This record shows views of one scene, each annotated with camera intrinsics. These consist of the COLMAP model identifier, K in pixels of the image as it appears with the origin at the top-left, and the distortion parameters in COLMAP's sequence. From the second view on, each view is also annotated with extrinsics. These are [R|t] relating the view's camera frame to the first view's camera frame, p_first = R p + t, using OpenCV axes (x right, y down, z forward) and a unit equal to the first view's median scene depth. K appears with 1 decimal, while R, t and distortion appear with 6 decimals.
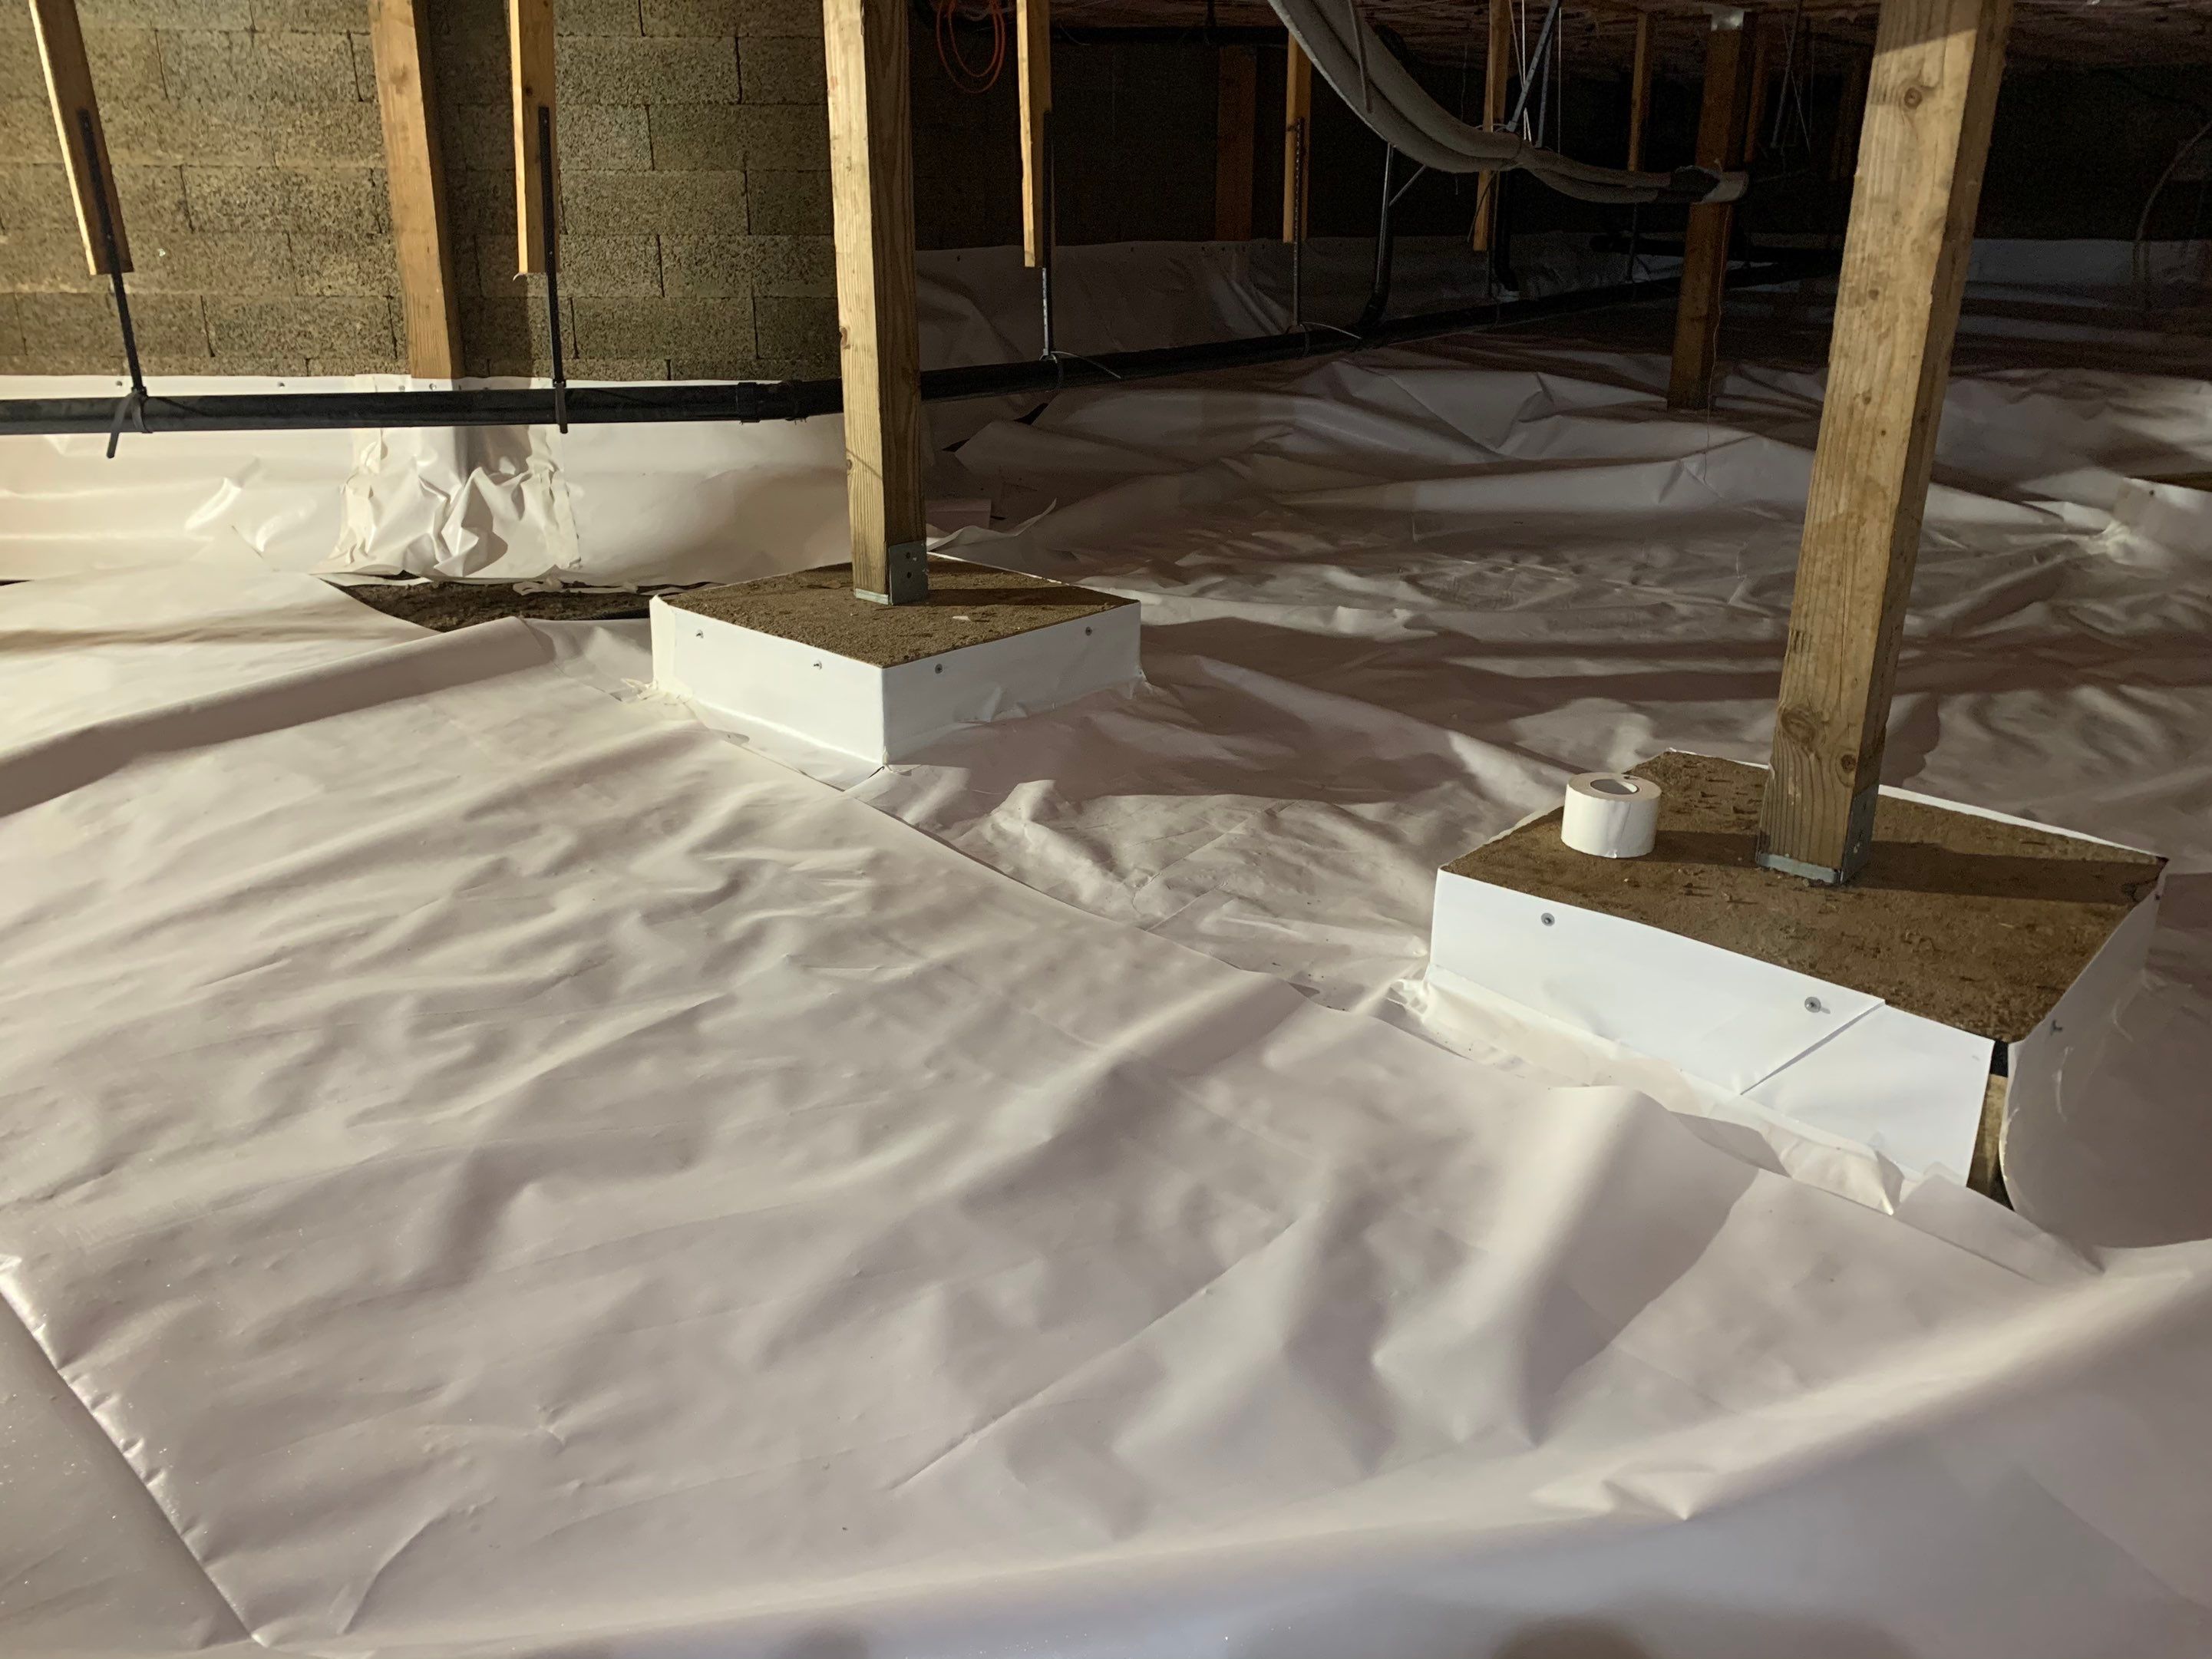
lens RADIAL K [[1793.5, 0, 1107.5], [0, 1793.5, 798.0], [0, 0, 1]] dist [0.067745, 0.003042]
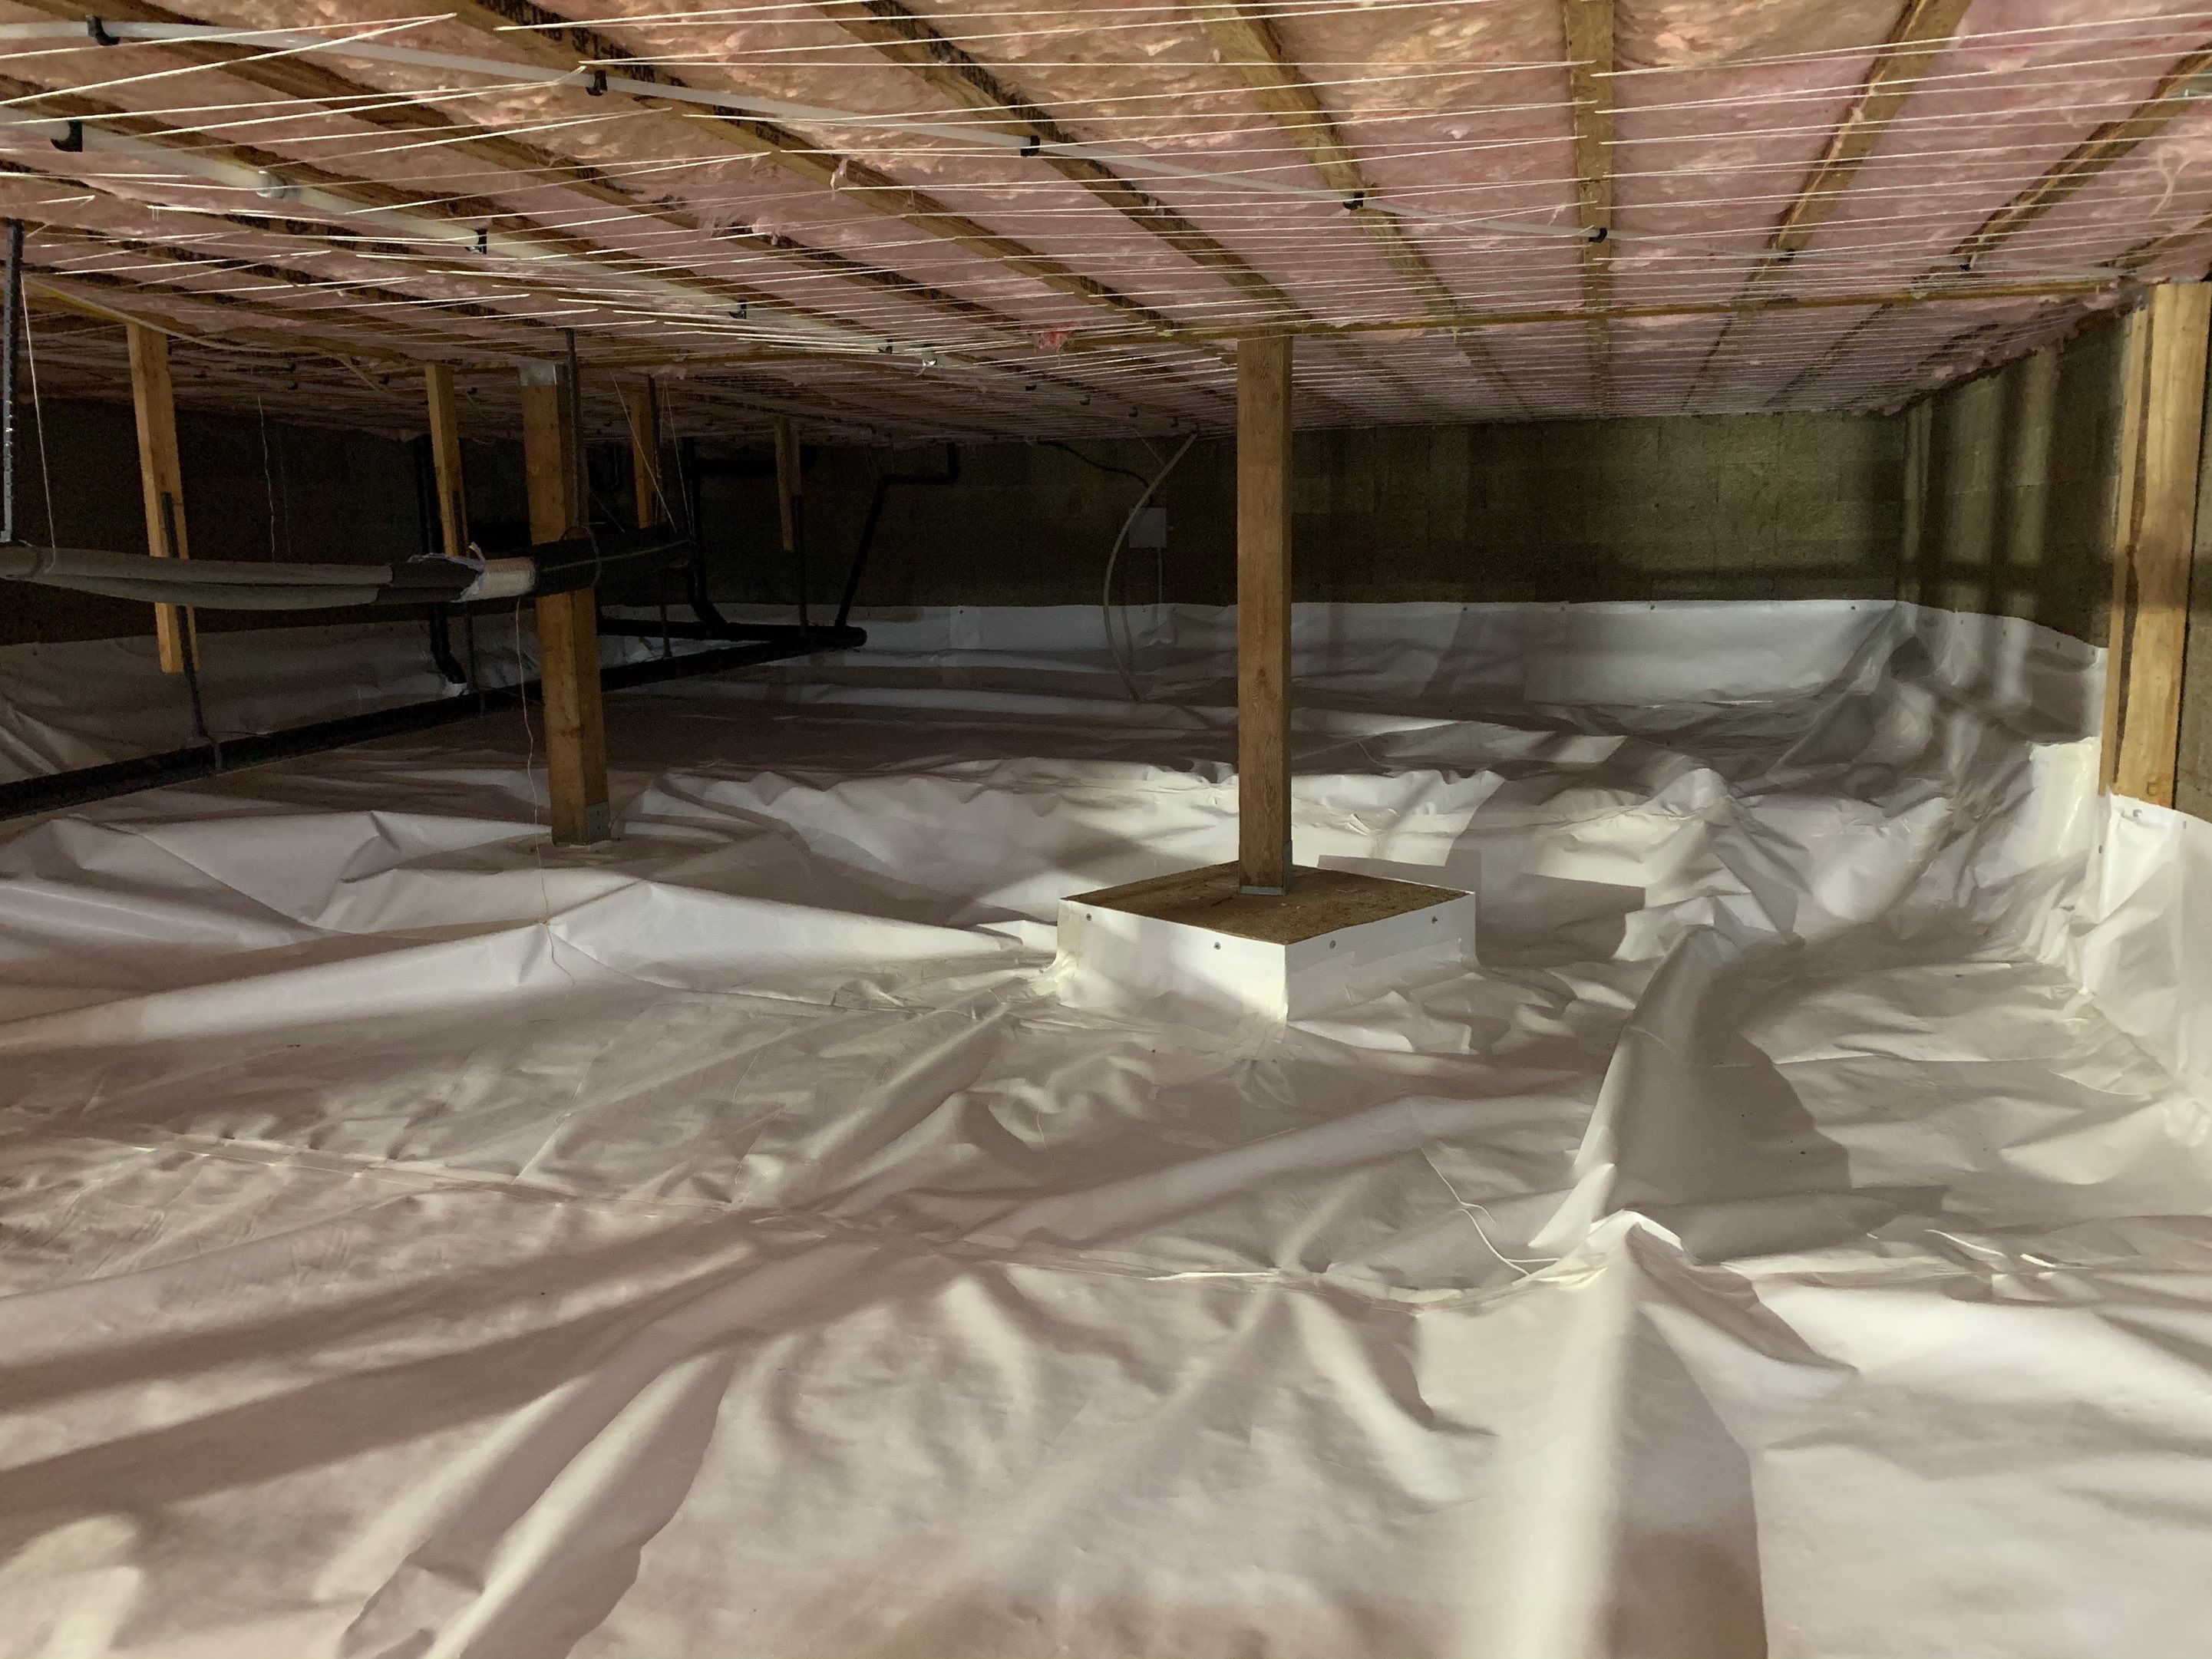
lens RADIAL K [[1683.9, 0, 1106.0], [0, 1683.9, 829.5], [0, 0, 1]] dist [0.064011, -0.068305]
pose [[0.913126, -0.098804, 0.395524, 0.247789], [0.158872, 0.979728, -0.122038, -0.099308], [-0.375448, 0.174274, 0.910312, 0.263111]]
